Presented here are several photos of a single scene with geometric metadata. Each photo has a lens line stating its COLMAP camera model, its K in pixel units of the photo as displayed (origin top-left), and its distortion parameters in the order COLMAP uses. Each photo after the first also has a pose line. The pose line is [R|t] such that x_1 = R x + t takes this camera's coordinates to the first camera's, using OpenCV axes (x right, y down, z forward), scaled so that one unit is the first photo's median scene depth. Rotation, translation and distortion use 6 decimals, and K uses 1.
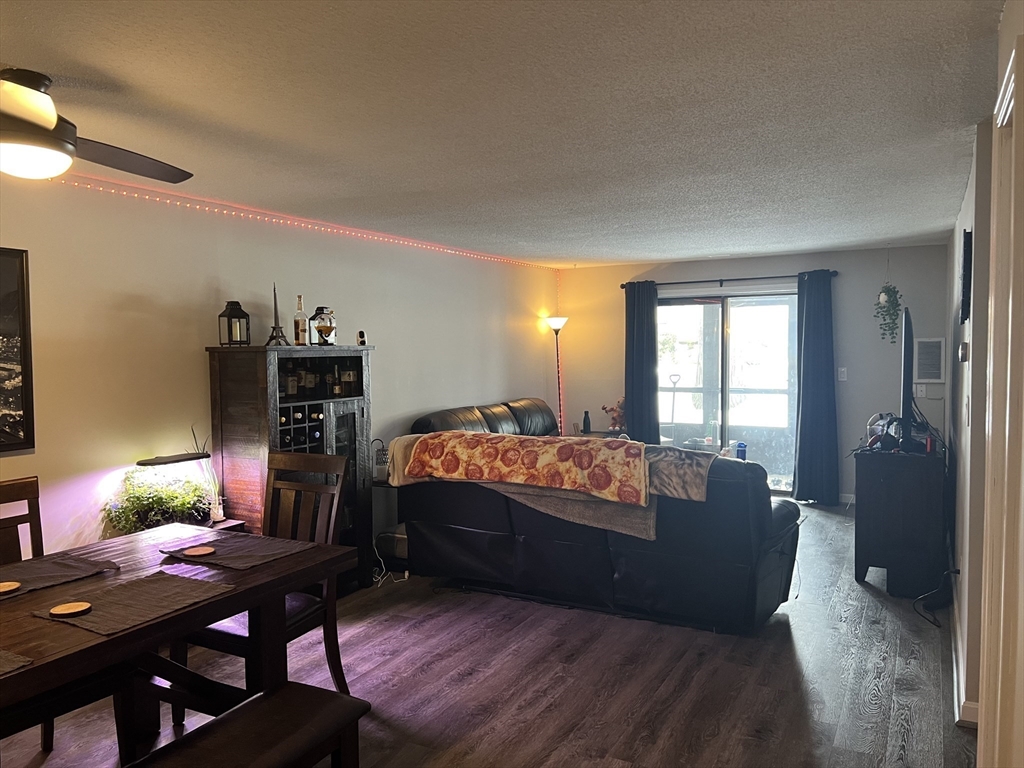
lens RADIAL K [[774.4, 0, 512.0], [0, 774.4, 384.0], [0, 0, 1]] dist [0.092613, -0.130318]
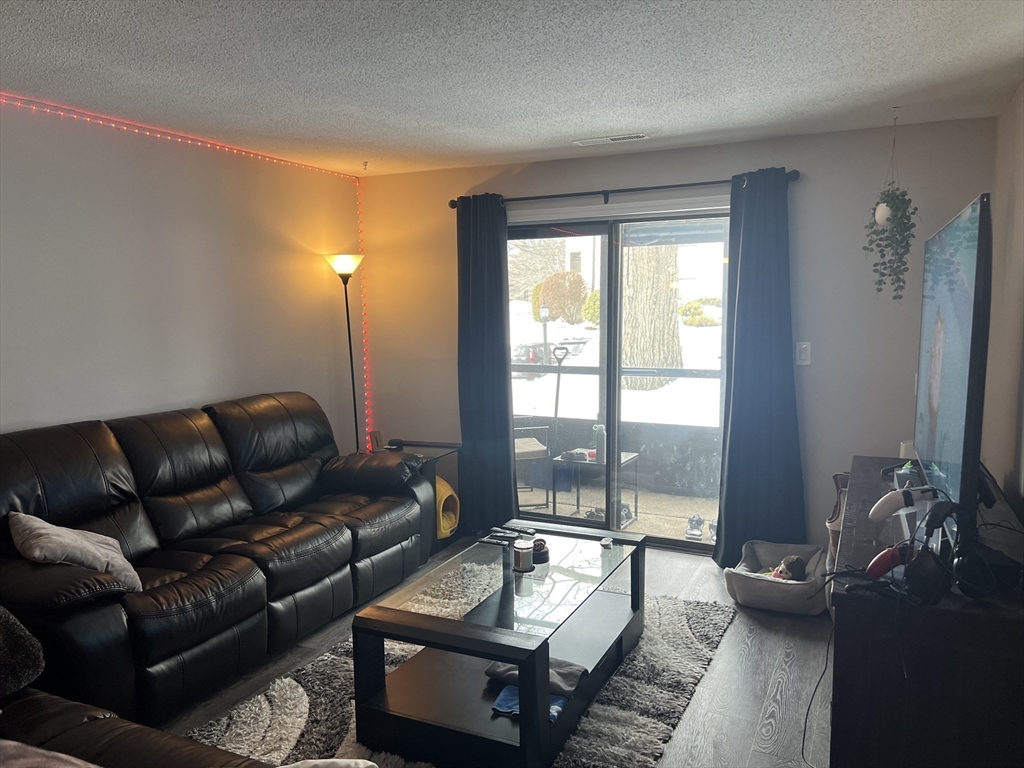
lens RADIAL K [[774.4, 0, 512.0], [0, 774.4, 384.0], [0, 0, 1]] dist [0.092613, -0.130318]
pose [[0.998937, -0.001162, 0.046083, 0.314194], [-0.001210, 0.998677, 0.051416, -0.034109], [-0.046081, -0.051417, 0.997614, 0.754190]]
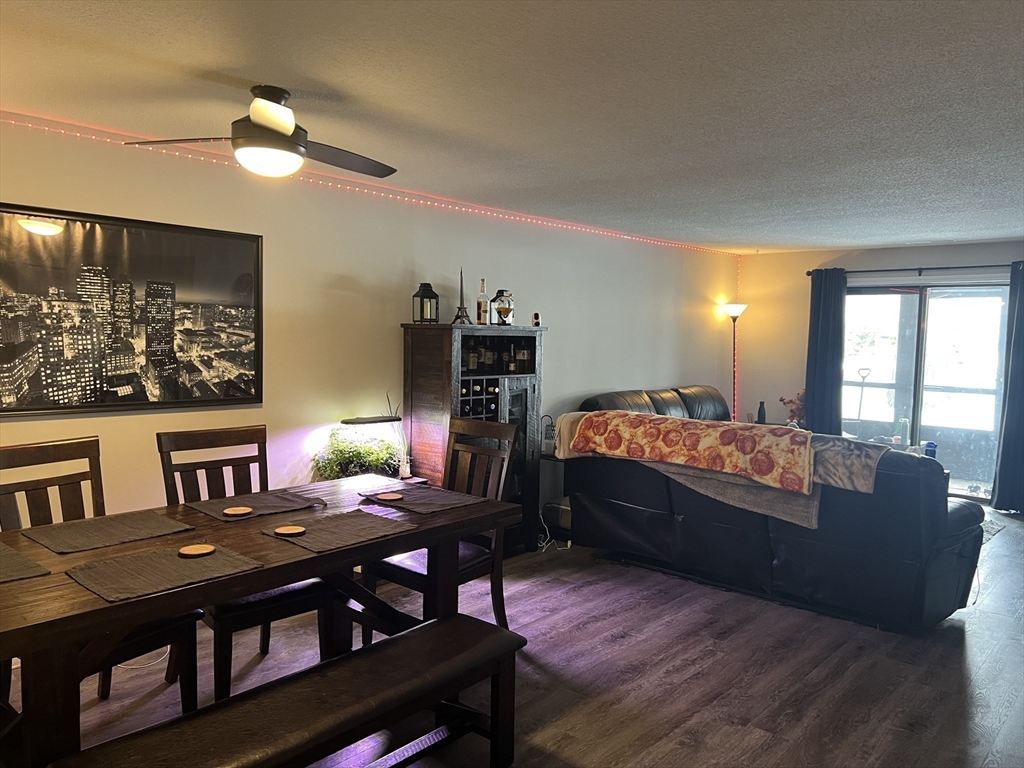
lens RADIAL K [[774.4, 0, 512.0], [0, 774.4, 384.0], [0, 0, 1]] dist [0.092613, -0.130318]
pose [[0.973585, 0.045899, -0.223664, 0.017643], [-0.042069, 0.998875, 0.021862, 0.008745], [0.224416, -0.011875, 0.974421, -0.050706]]
